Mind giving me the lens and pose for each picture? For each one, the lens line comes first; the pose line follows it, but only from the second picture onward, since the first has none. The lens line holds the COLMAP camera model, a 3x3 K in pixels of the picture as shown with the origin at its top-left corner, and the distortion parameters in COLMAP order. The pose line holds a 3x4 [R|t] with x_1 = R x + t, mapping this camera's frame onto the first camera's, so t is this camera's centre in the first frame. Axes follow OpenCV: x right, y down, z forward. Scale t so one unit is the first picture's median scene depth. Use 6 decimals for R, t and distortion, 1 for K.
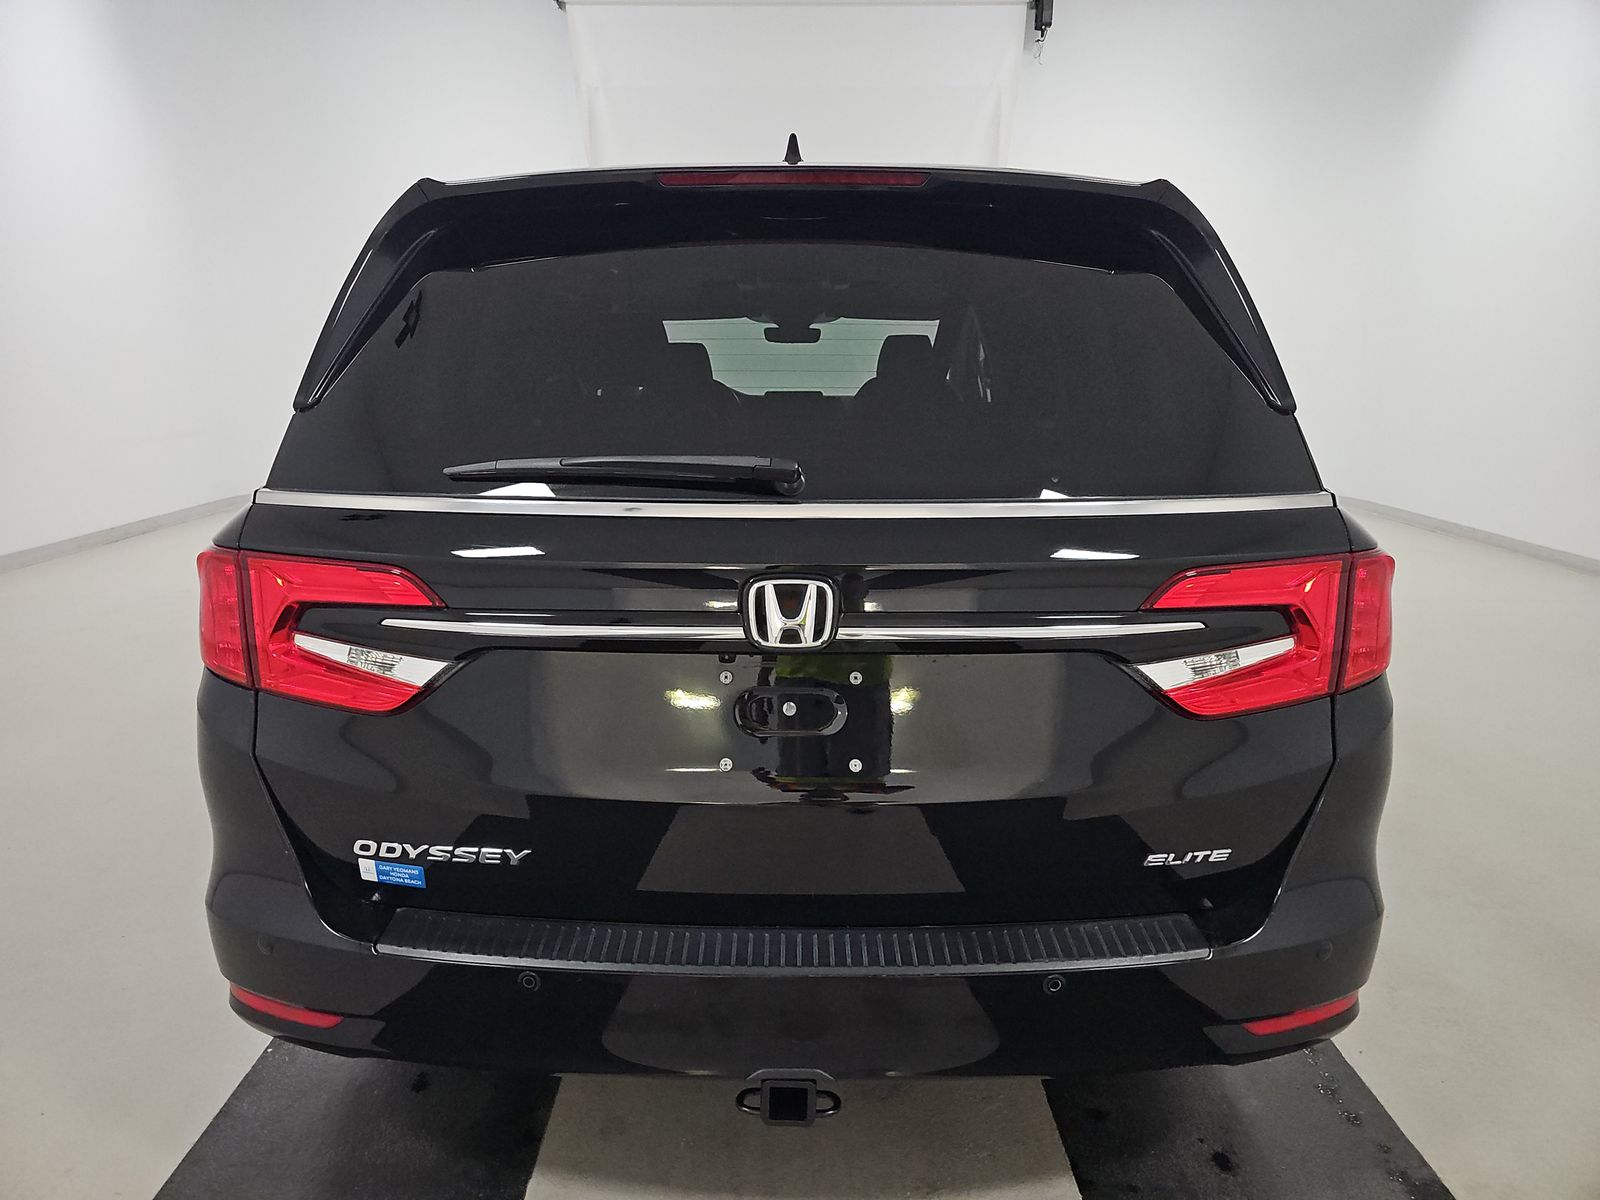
lens RADIAL K [[1058.0, 0, 804.0], [0, 1058.0, 606.3], [0, 0, 1]] dist [0.057623, -0.001492]
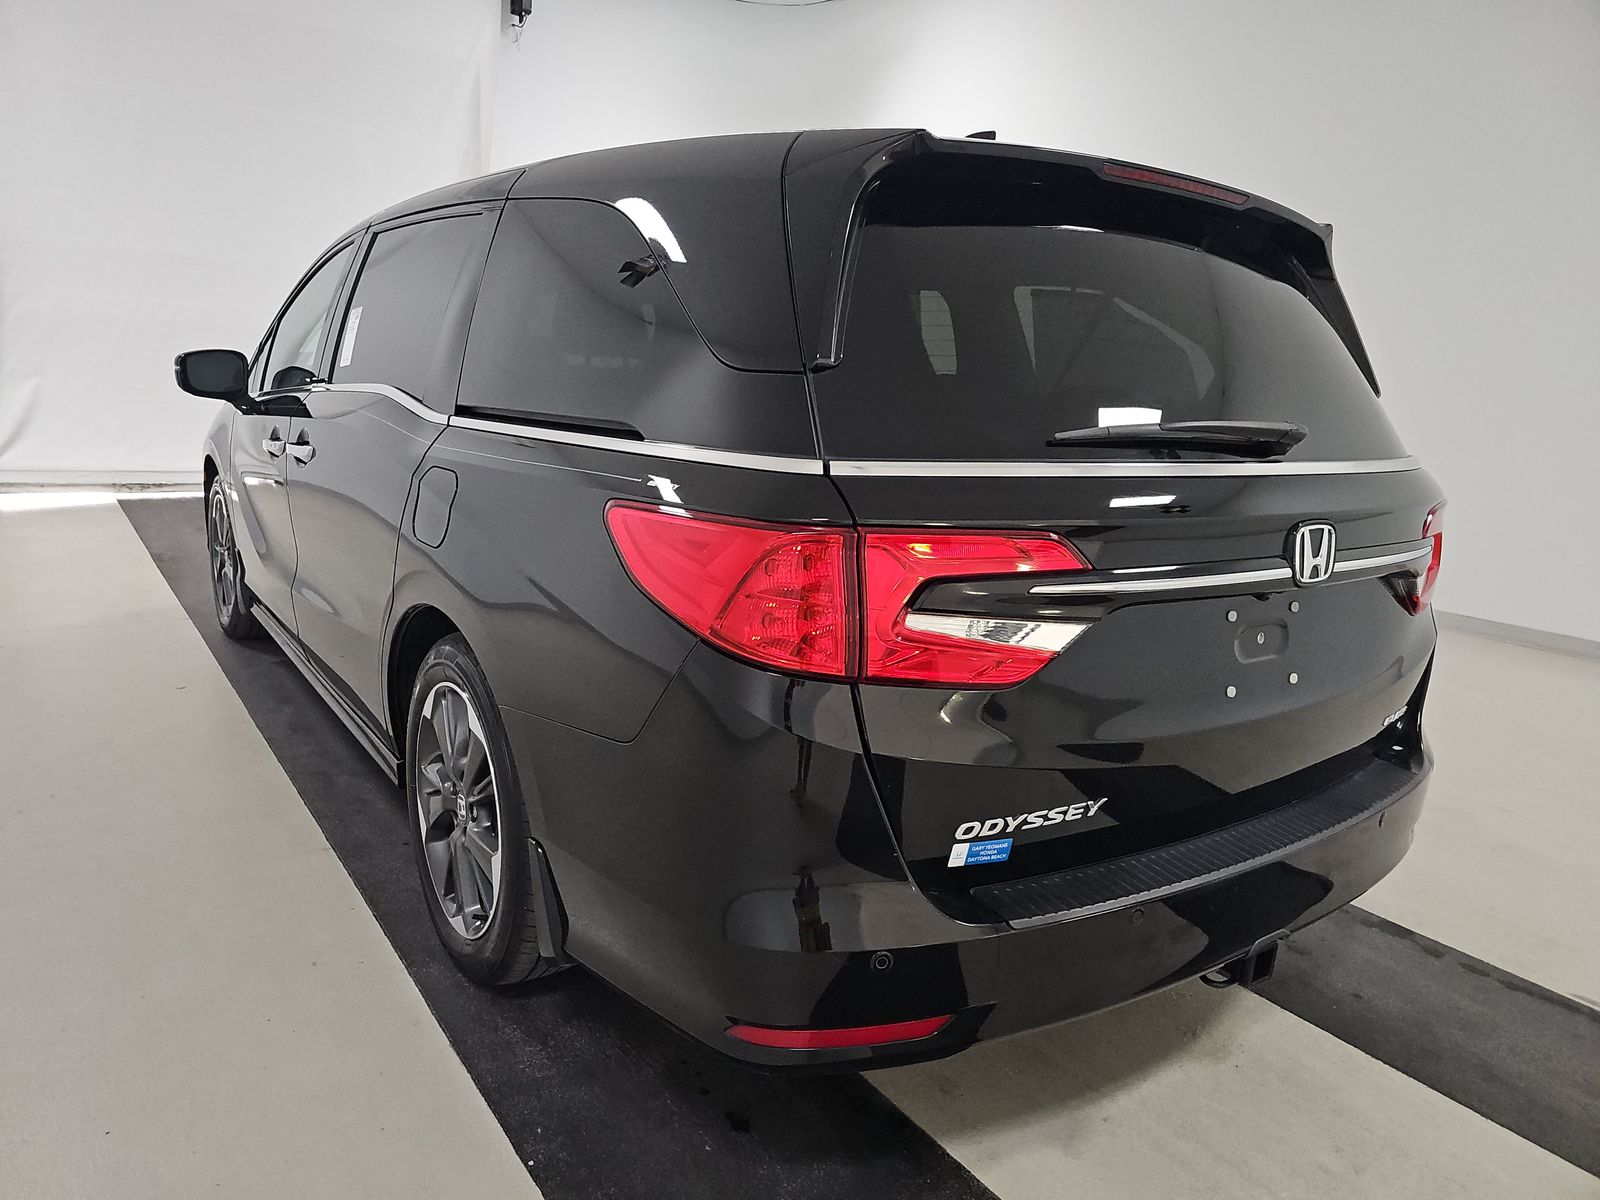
lens RADIAL K [[1076.9, 0, 800.0], [0, 1076.9, 600.0], [0, 0, 1]] dist [0.022255, 0.001164]
pose [[0.825353, -0.082558, 0.558548, -1.077848], [0.083227, 0.996235, 0.024268, -0.017148], [-0.558449, 0.026457, 0.829117, 0.280787]]
